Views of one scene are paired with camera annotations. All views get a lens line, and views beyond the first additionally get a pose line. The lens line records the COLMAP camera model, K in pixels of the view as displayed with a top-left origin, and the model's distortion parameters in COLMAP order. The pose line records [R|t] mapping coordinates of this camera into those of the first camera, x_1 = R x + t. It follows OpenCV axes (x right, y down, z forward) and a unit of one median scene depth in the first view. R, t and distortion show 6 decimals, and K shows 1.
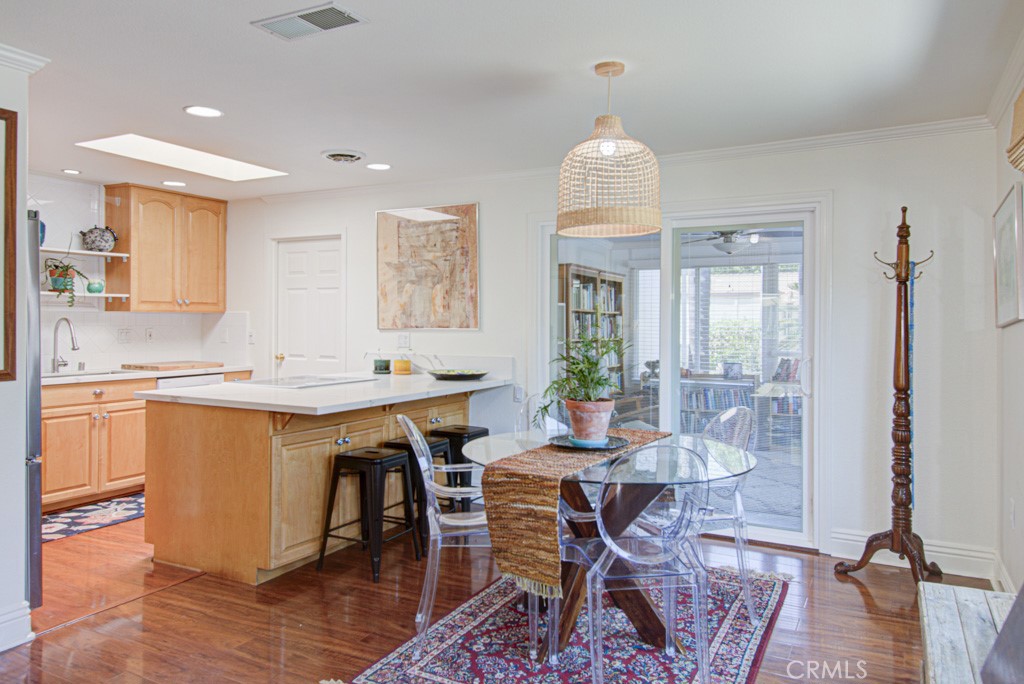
lens RADIAL K [[708.7, 0, 497.4], [0, 708.7, 317.1], [0, 0, 1]] dist [0.006219, 0.001541]
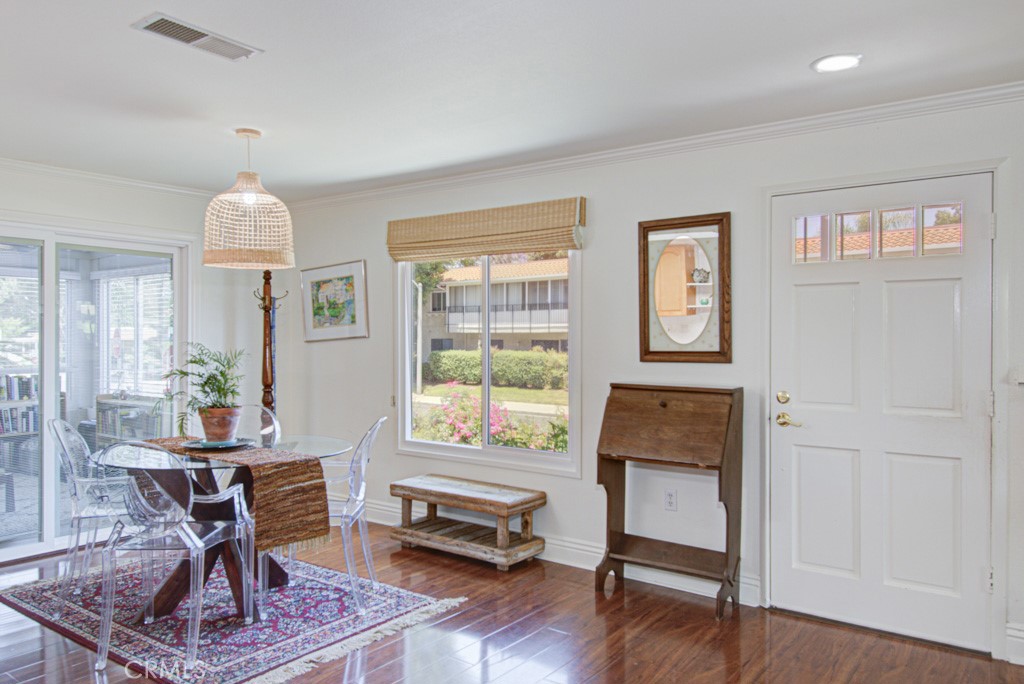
lens RADIAL K [[746.4, 0, 512.0], [0, 746.4, 342.0], [0, 0, 1]] dist [0.014169, -0.007761]
pose [[0.147913, -0.008810, 0.988961, -0.588737], [-0.006935, 0.999926, 0.009945, -0.003577], [-0.988976, -0.008329, 0.147841, 0.201164]]
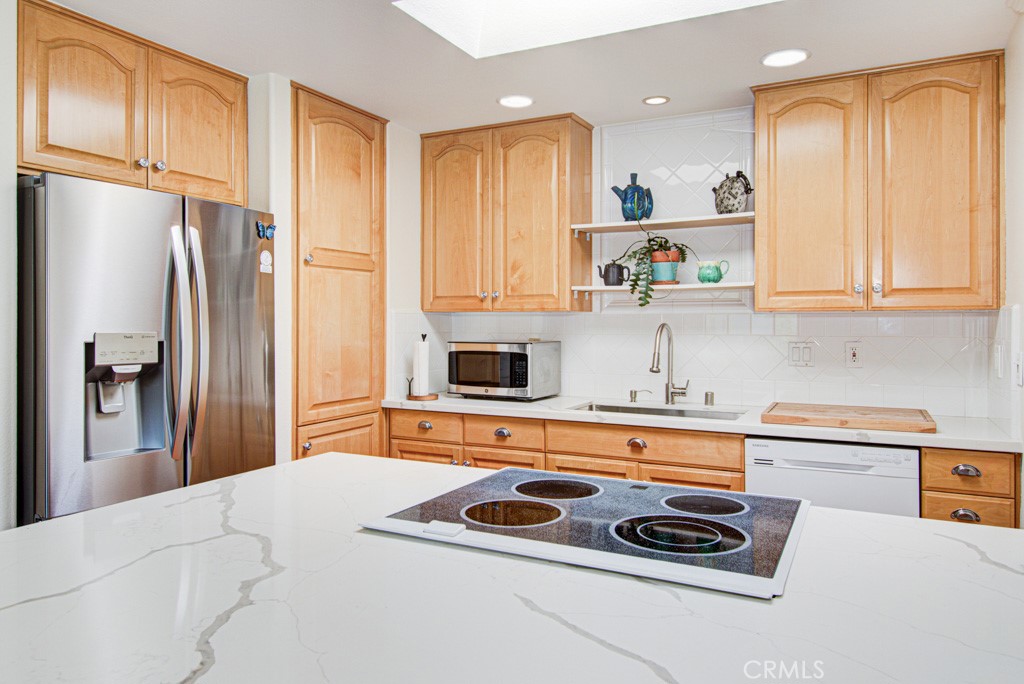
lens RADIAL K [[708.7, 0, 497.4], [0, 708.7, 317.1], [0, 0, 1]] dist [0.006219, 0.001541]
pose [[0.002307, -0.014009, -0.999899, 0.056733], [0.007115, 0.999877, -0.013992, 0.003415], [0.999972, -0.007082, 0.002407, 0.846388]]
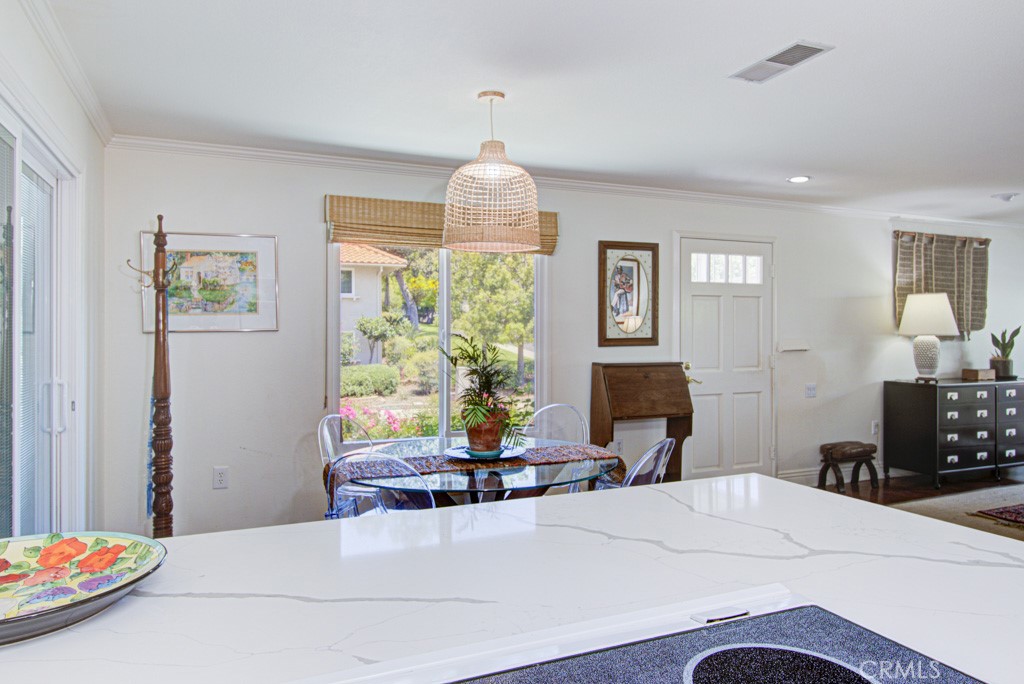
lens RADIAL K [[690.2, 0, 513.2], [0, 690.2, 331.0], [0, 0, 1]] dist [0.004961, 0.000614]
pose [[-0.785990, -0.005349, 0.618216, -0.287378], [-0.006056, 0.999981, 0.000953, 0.002221], [-0.618210, -0.002995, -0.786008, 1.010414]]
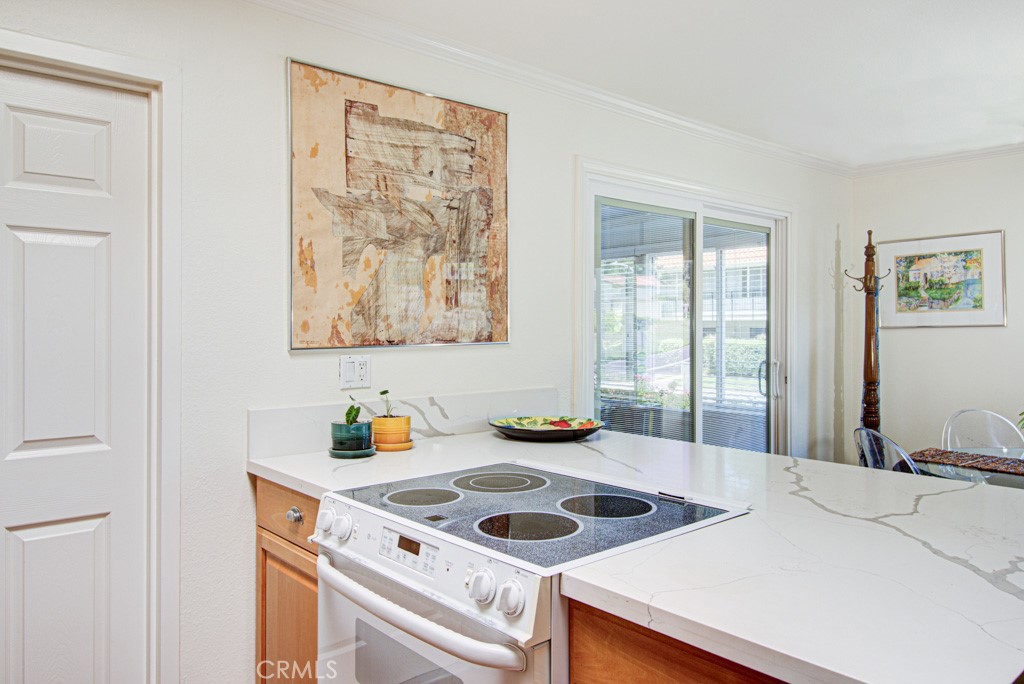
lens RADIAL K [[728.9, 0, 496.2], [0, 728.9, 322.0], [0, 0, 1]] dist [0.000606, -0.004555]
pose [[0.355371, 0.001432, 0.934724, -0.556775], [-0.002089, 0.999998, -0.000738, 0.001280], [-0.934723, -0.001691, 0.355373, 0.801290]]
